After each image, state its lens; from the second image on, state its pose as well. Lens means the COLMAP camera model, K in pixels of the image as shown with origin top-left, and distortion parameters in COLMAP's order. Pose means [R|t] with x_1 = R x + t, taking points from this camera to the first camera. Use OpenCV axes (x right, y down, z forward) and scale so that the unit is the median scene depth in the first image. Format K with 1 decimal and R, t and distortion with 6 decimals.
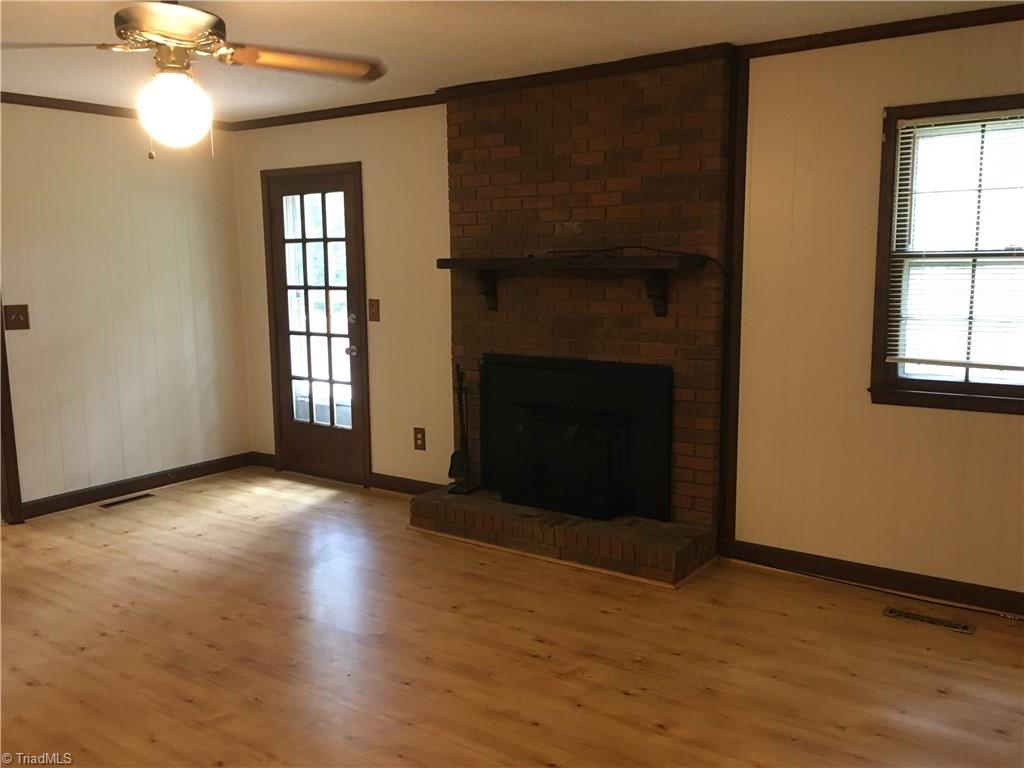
lens RADIAL K [[874.9, 0, 513.7], [0, 874.9, 384.5], [0, 0, 1]] dist [0.086927, -0.131548]
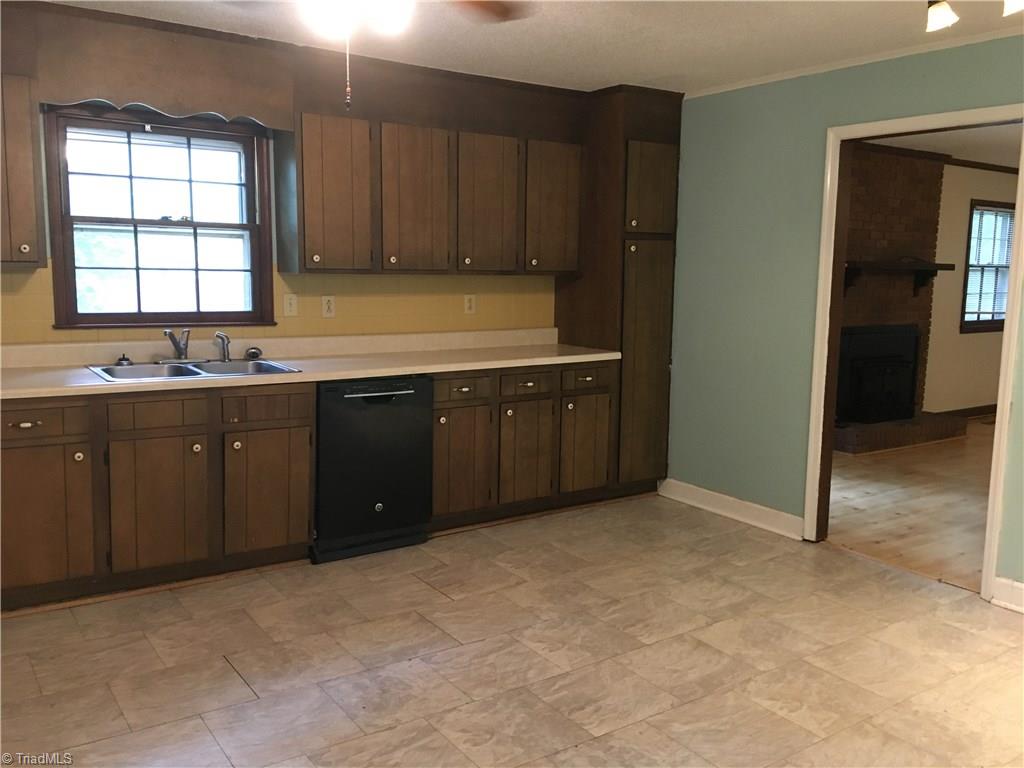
lens RADIAL K [[874.9, 0, 513.7], [0, 874.9, 384.5], [0, 0, 1]] dist [0.086927, -0.131548]
pose [[0.337781, -0.111667, 0.934577, -1.699842], [0.109190, 0.990882, 0.078931, -0.124763], [-0.934870, 0.075385, 0.346894, 1.087436]]
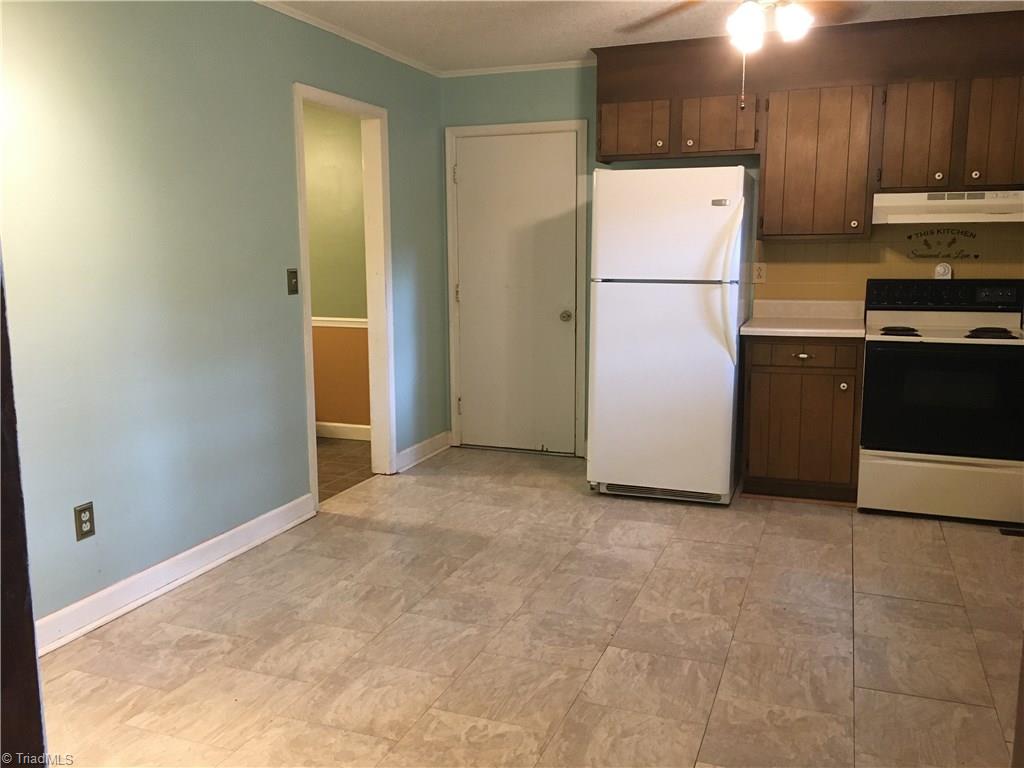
lens RADIAL K [[874.9, 0, 513.7], [0, 874.9, 384.5], [0, 0, 1]] dist [0.086927, -0.131548]
pose [[0.257342, 0.159664, -0.953038, -0.564541], [-0.132779, 0.982743, 0.128787, -0.104539], [0.957154, 0.093401, 0.274101, 0.992017]]
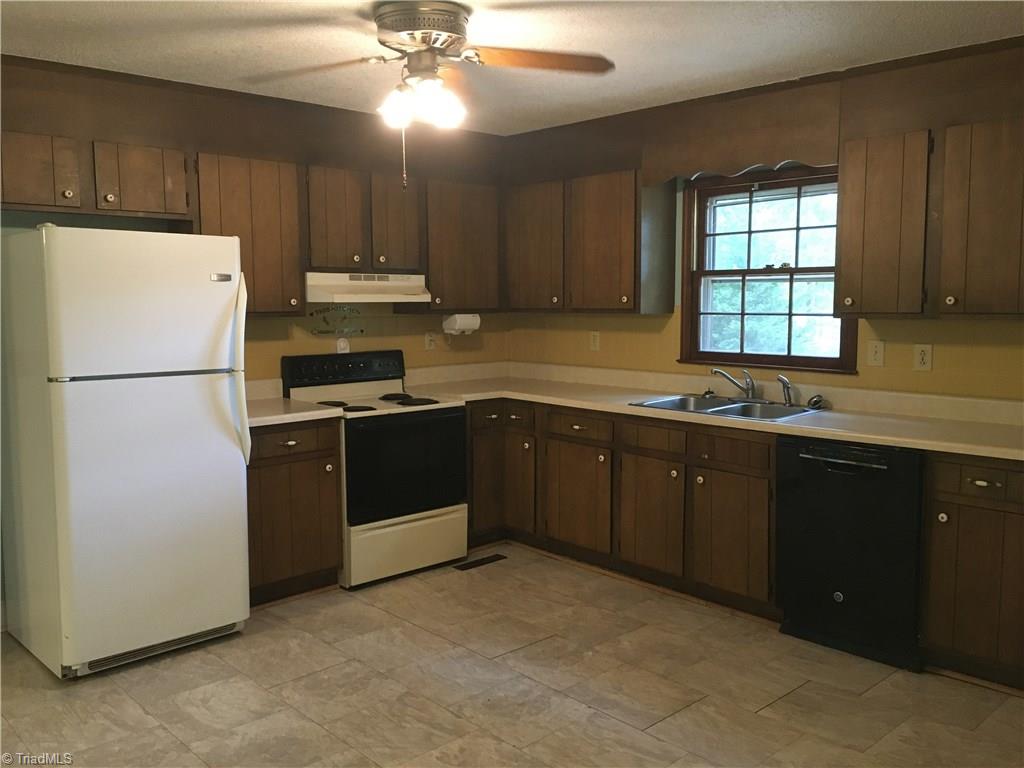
lens RADIAL K [[874.9, 0, 513.7], [0, 874.9, 384.5], [0, 0, 1]] dist [0.086927, -0.131548]
pose [[0.979858, 0.025040, -0.198120, -1.018178], [-0.032752, 0.998824, -0.035744, -0.087672], [0.196992, 0.041512, 0.979526, 0.719446]]
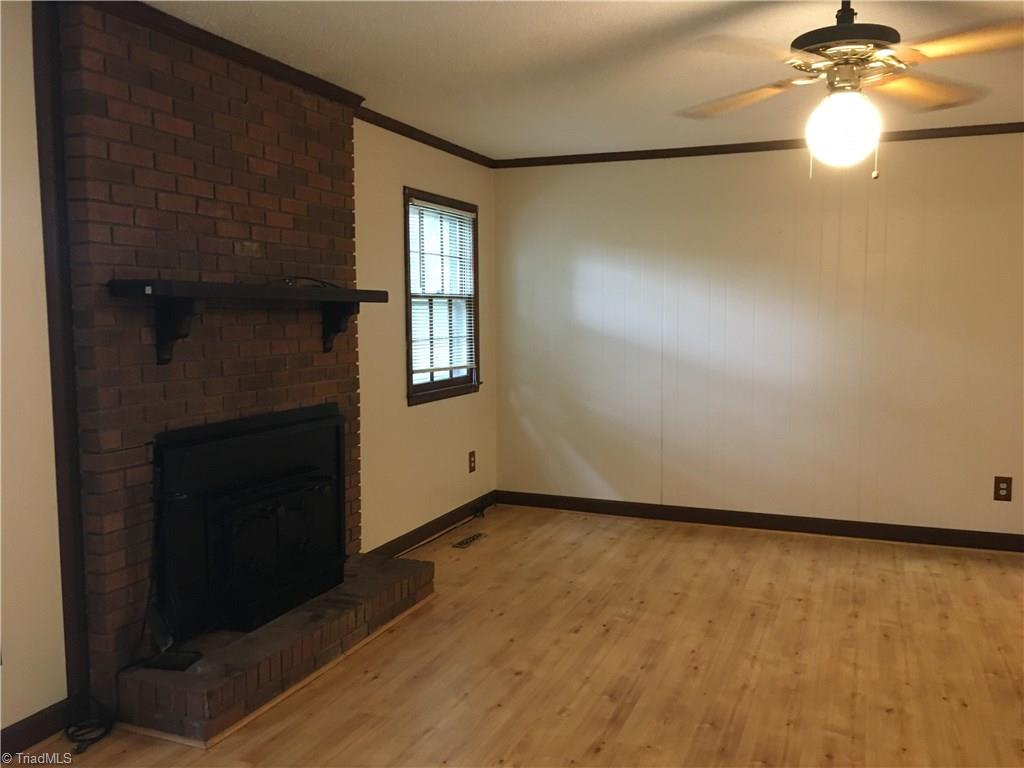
lens RADIAL K [[874.9, 0, 513.7], [0, 874.9, 384.5], [0, 0, 1]] dist [0.086927, -0.131548]
pose [[-0.237575, -0.071243, 0.968753, -0.762584], [0.141426, 0.984143, 0.107057, -0.110124], [-0.961019, 0.162441, -0.223732, 0.967720]]
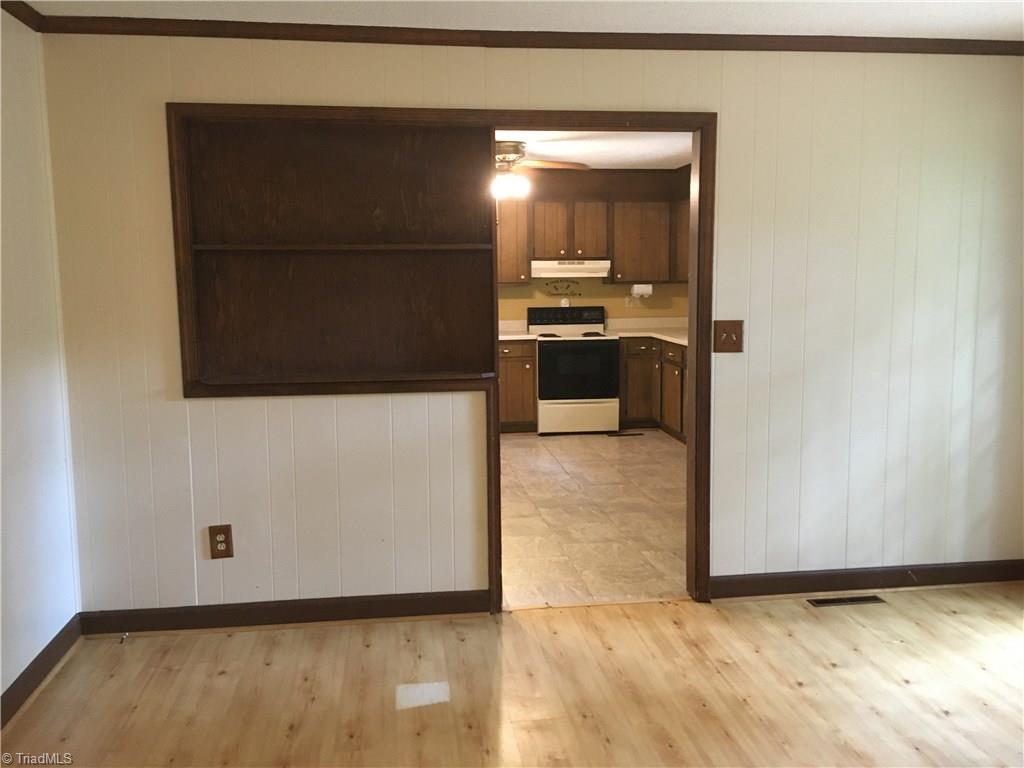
lens RADIAL K [[874.9, 0, 513.7], [0, 874.9, 384.5], [0, 0, 1]] dist [0.086927, -0.131548]
pose [[0.684418, 0.092656, -0.723178, -0.150081], [-0.099285, 0.994496, 0.033454, -0.045824], [0.722298, 0.048904, 0.689851, 0.383490]]
